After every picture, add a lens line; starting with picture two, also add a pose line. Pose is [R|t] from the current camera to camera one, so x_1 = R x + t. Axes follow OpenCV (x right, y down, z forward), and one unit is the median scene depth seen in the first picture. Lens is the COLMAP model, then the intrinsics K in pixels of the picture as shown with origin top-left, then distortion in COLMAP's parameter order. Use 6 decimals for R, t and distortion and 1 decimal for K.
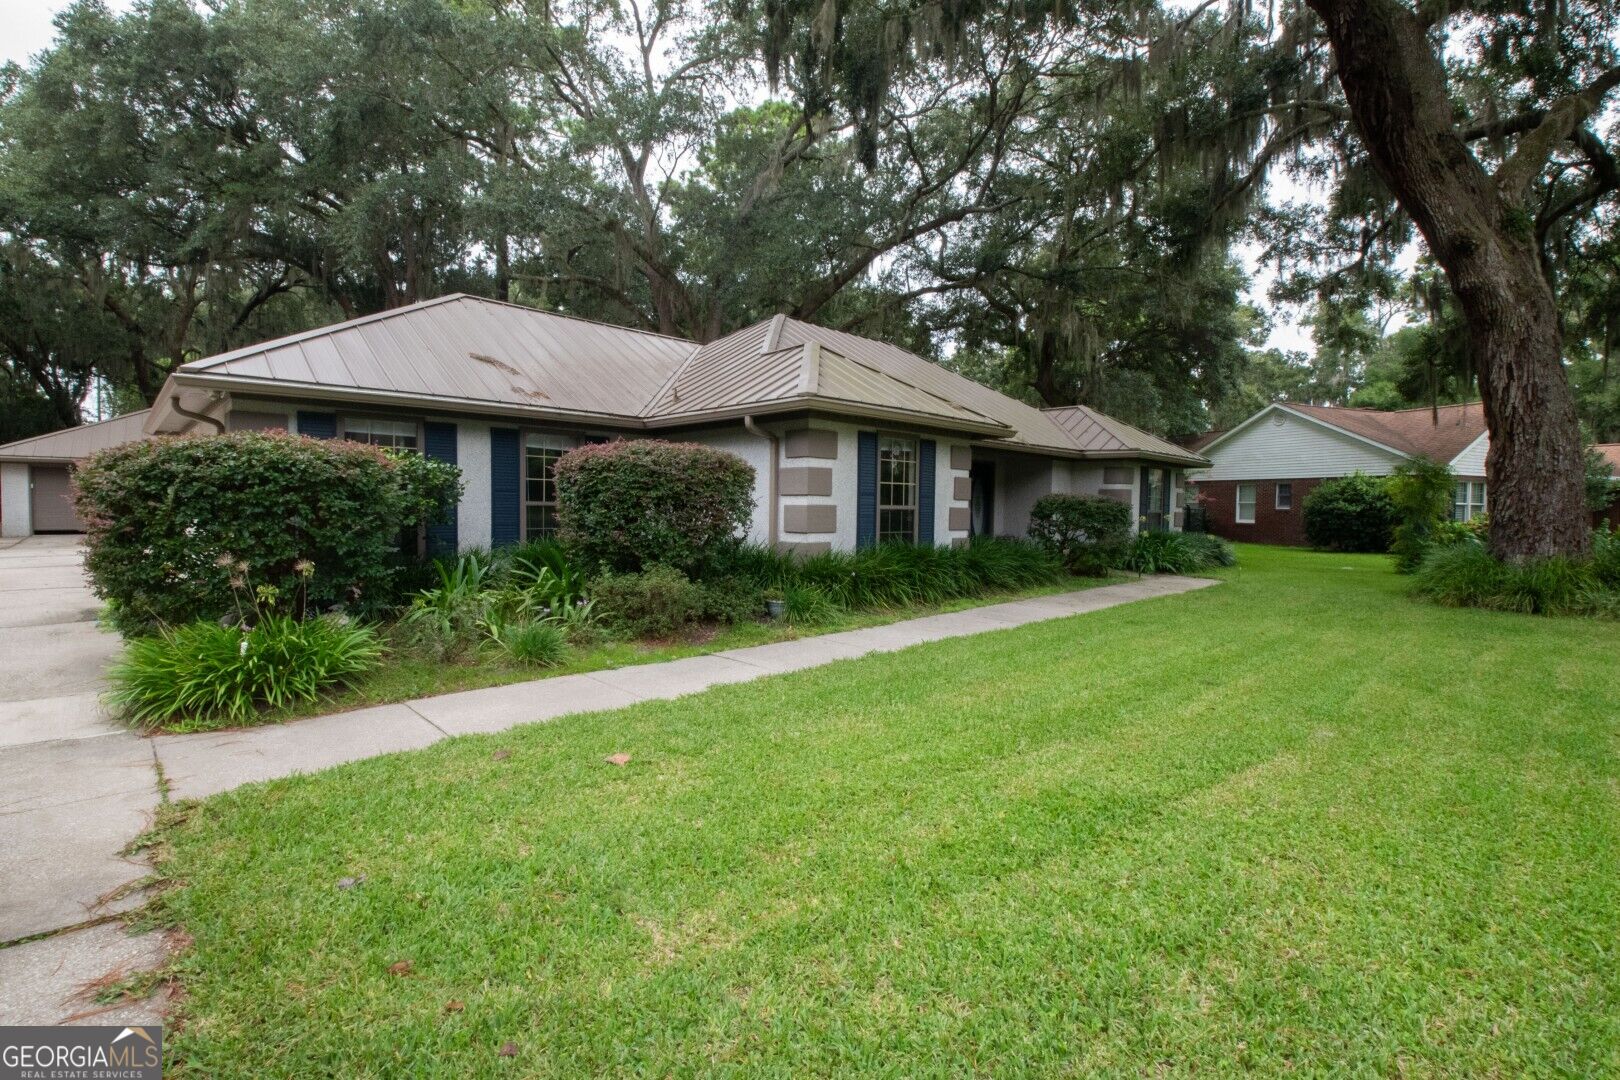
lens RADIAL K [[705.4, 0, 786.7], [0, 705.4, 527.0], [0, 0, 1]] dist [0.000404, -0.021542]
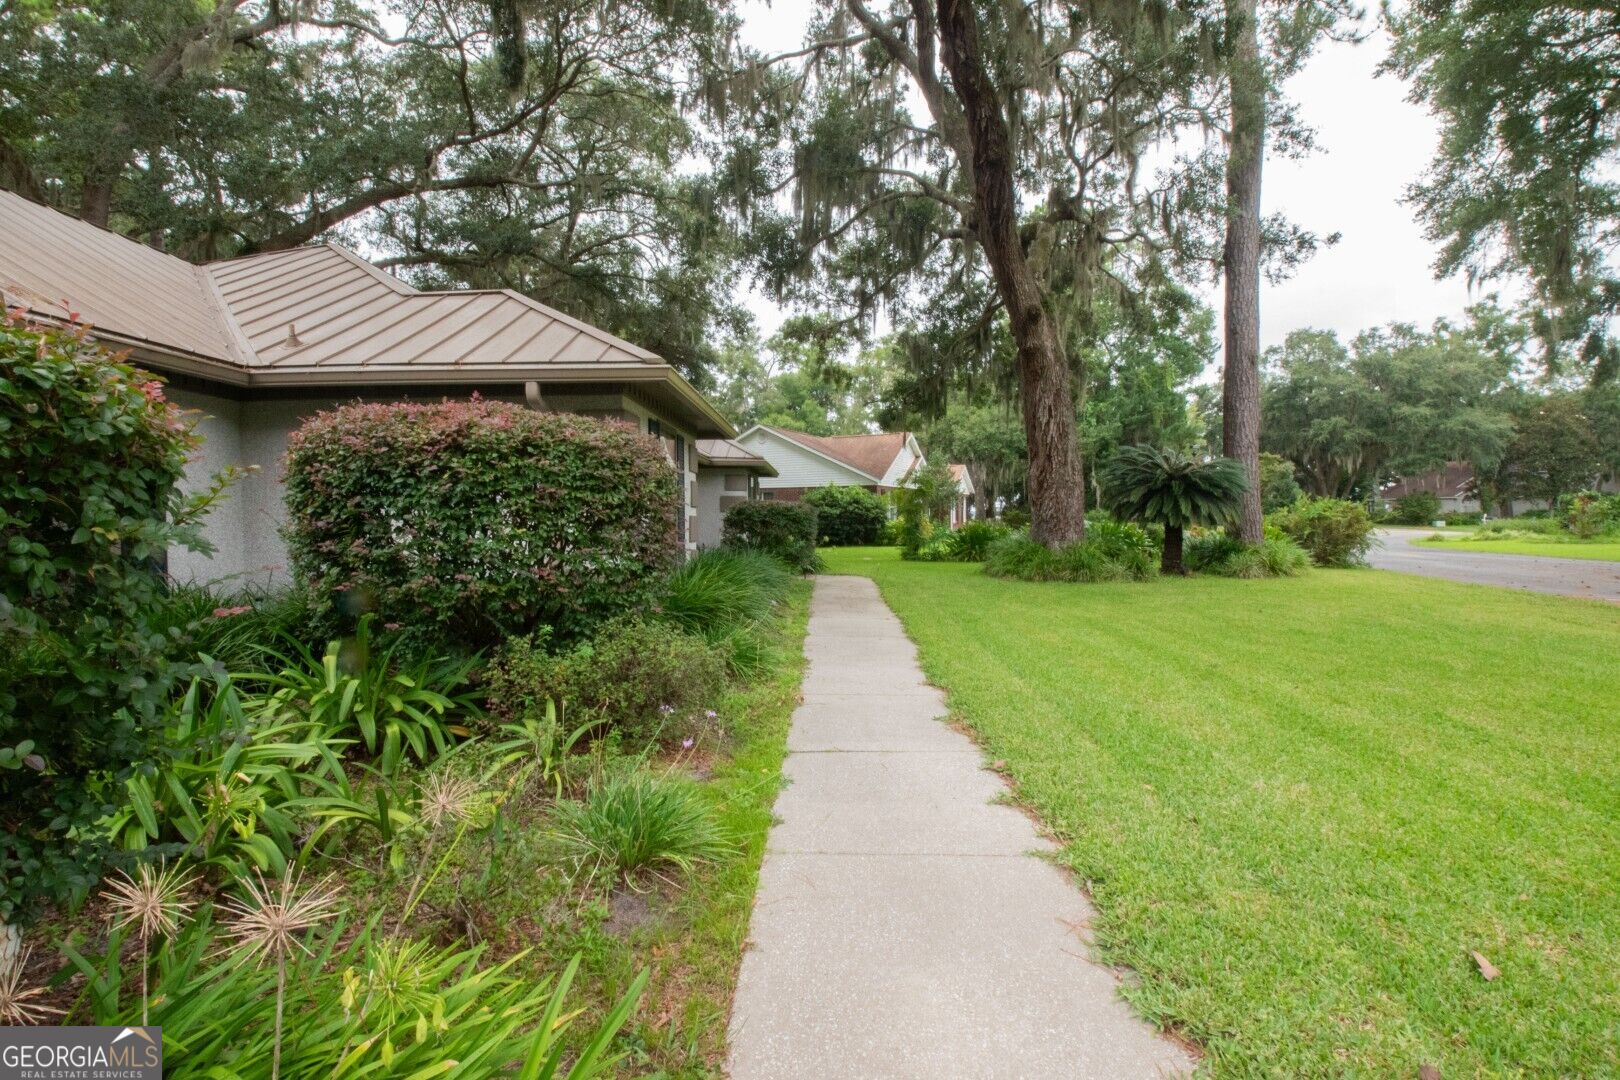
lens RADIAL K [[711.2, 0, 835.7], [0, 711.2, 529.6], [0, 0, 1]] dist [-0.002945, -0.014901]
pose [[0.696464, -0.031796, 0.716887, -0.108151], [0.037364, 0.999270, 0.008022, -0.004494], [-0.716619, 0.021198, 0.697143, 0.108136]]
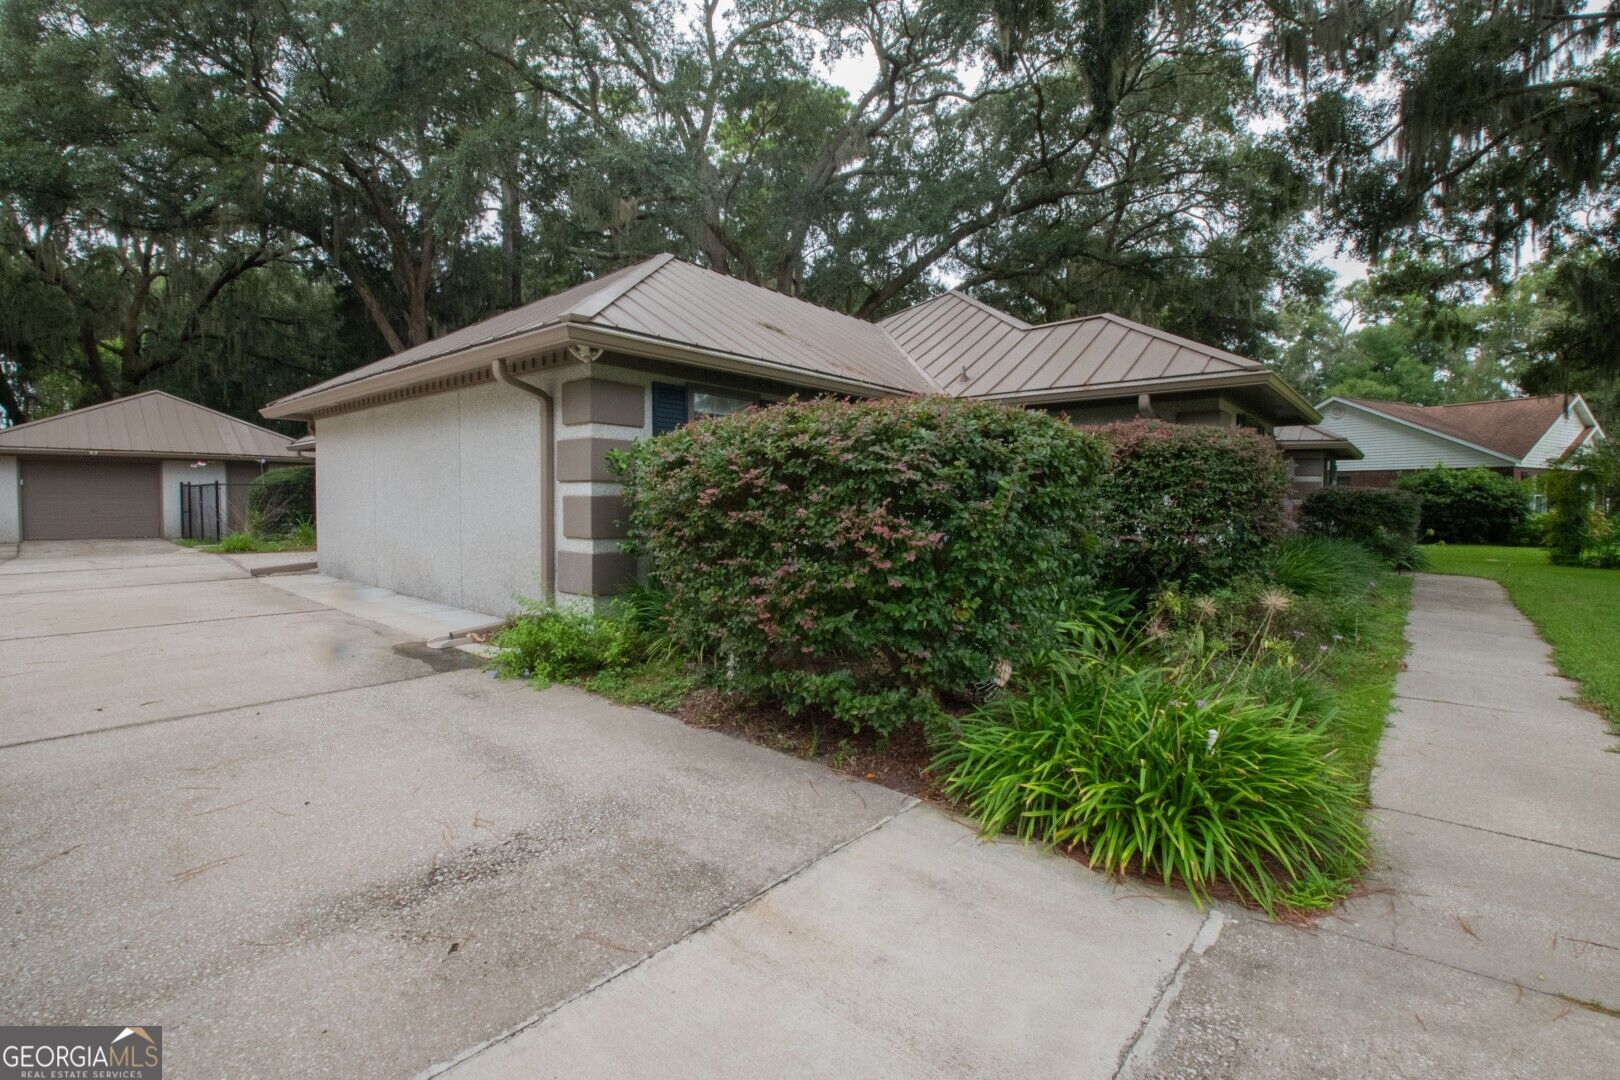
lens RADIAL K [[711.2, 0, 835.7], [0, 711.2, 529.6], [0, 0, 1]] dist [-0.002945, -0.014901]
pose [[0.996073, -0.009013, 0.088074, -0.157874], [0.008008, 0.999899, 0.011761, -0.003149], [-0.088171, -0.011009, 0.996044, 0.062594]]
